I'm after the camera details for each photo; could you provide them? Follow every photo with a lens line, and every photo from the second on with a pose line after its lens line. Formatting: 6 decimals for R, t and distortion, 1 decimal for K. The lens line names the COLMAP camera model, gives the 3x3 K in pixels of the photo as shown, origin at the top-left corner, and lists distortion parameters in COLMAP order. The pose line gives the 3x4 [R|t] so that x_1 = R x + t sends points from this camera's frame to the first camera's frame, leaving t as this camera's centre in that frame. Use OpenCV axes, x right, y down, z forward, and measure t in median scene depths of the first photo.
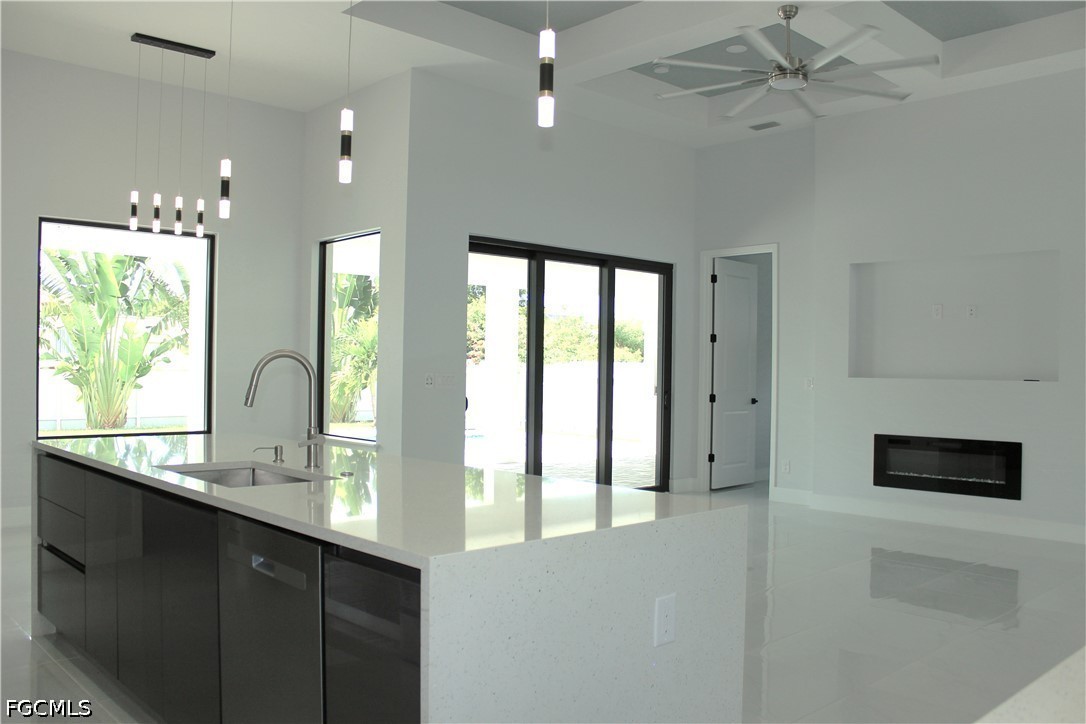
lens RADIAL K [[906.3, 0, 548.4], [0, 906.3, 321.8], [0, 0, 1]] dist [-0.127759, 0.016820]
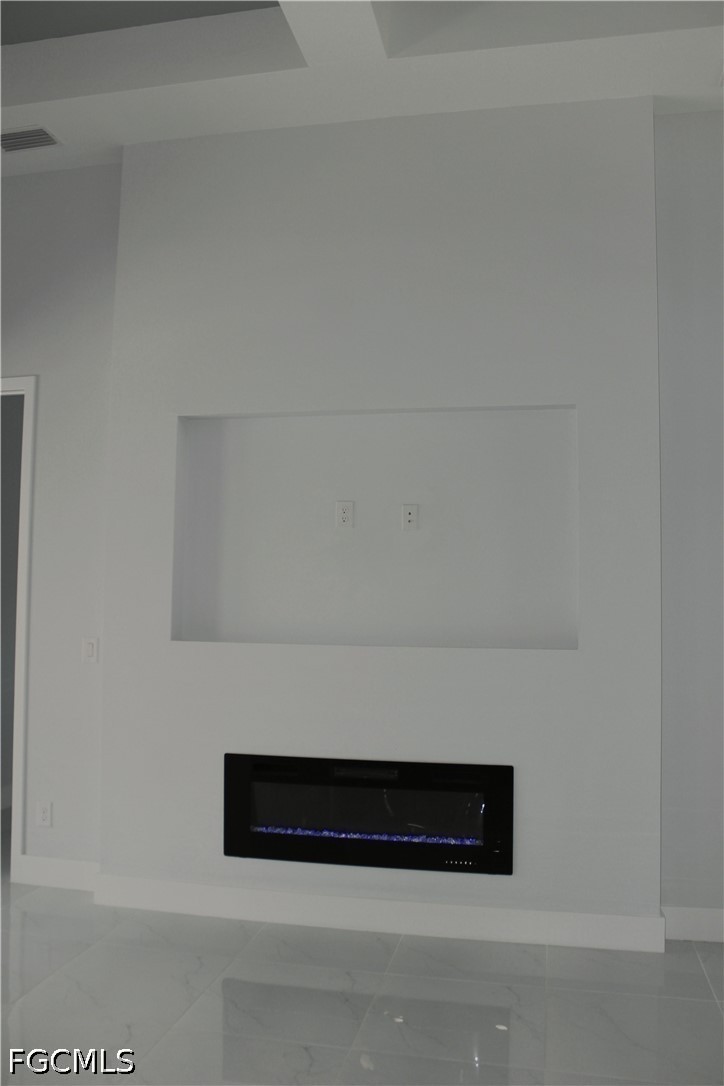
lens RADIAL K [[906.3, 0, 362.0], [0, 906.3, 543.0], [0, 0, 1]] dist [-0.127759, 0.016820]
pose [[0.824802, 0.019252, 0.565094, 0.143093], [-0.022345, 0.999749, -0.001446, 0.005722], [-0.564980, -0.011435, 0.825026, 0.545505]]
